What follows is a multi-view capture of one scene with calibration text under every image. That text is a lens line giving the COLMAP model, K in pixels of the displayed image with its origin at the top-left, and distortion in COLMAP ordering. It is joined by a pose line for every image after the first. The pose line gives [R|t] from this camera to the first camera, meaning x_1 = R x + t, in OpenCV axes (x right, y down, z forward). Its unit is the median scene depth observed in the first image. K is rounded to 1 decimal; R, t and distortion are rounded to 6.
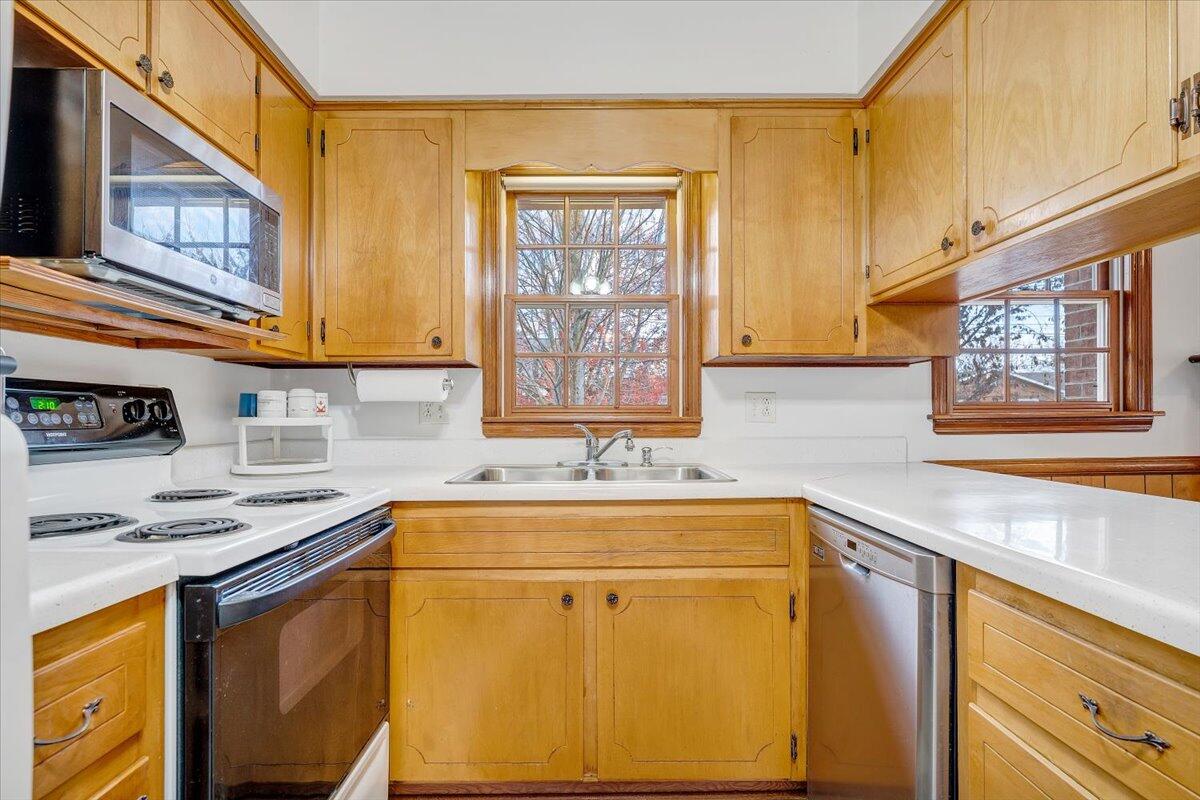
lens RADIAL K [[583.4, 0, 594.9], [0, 583.4, 412.6], [0, 0, 1]] dist [-0.001550, 0.000410]
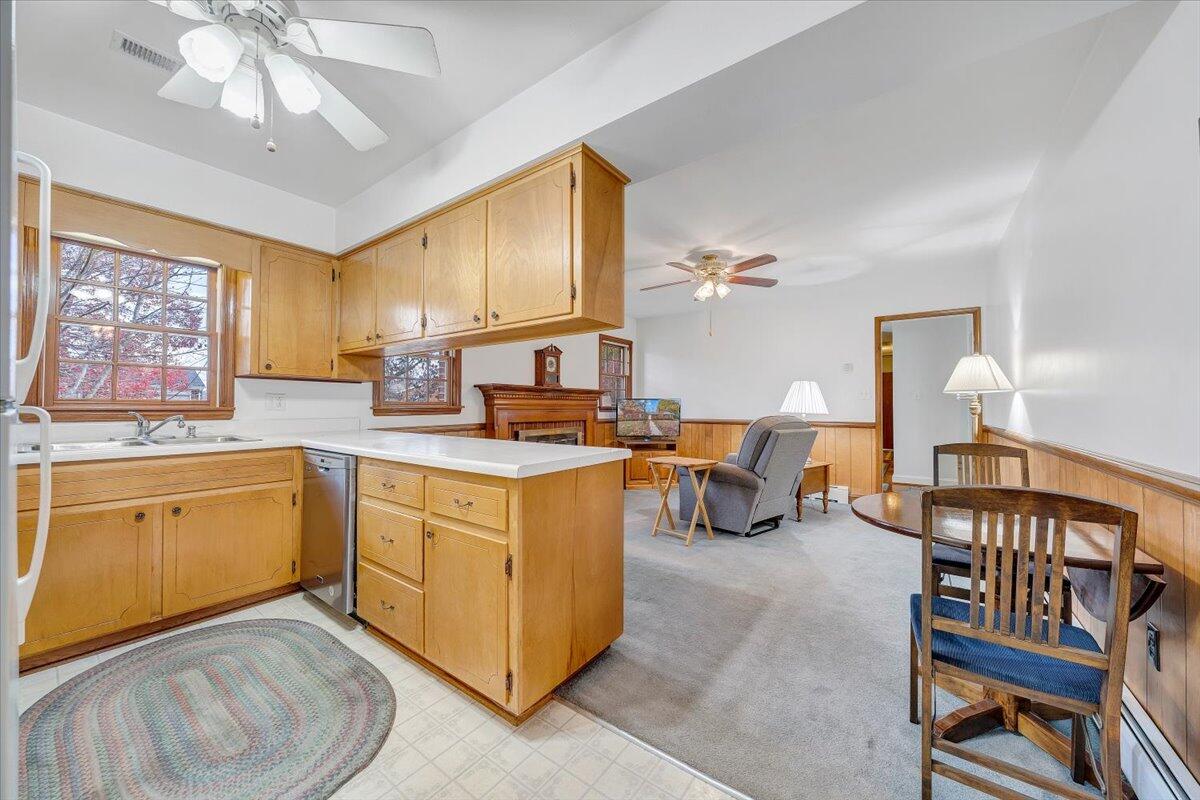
lens RADIAL K [[436.7, 0, 597.3], [0, 436.7, 399.9], [0, 0, 1]] dist [-0.001693, -0.000149]
pose [[0.597410, 0.017538, 0.801744, -0.226696], [-0.010442, 0.999846, -0.014091, -0.008374], [-0.801868, 0.000046, 0.597501, -0.672630]]
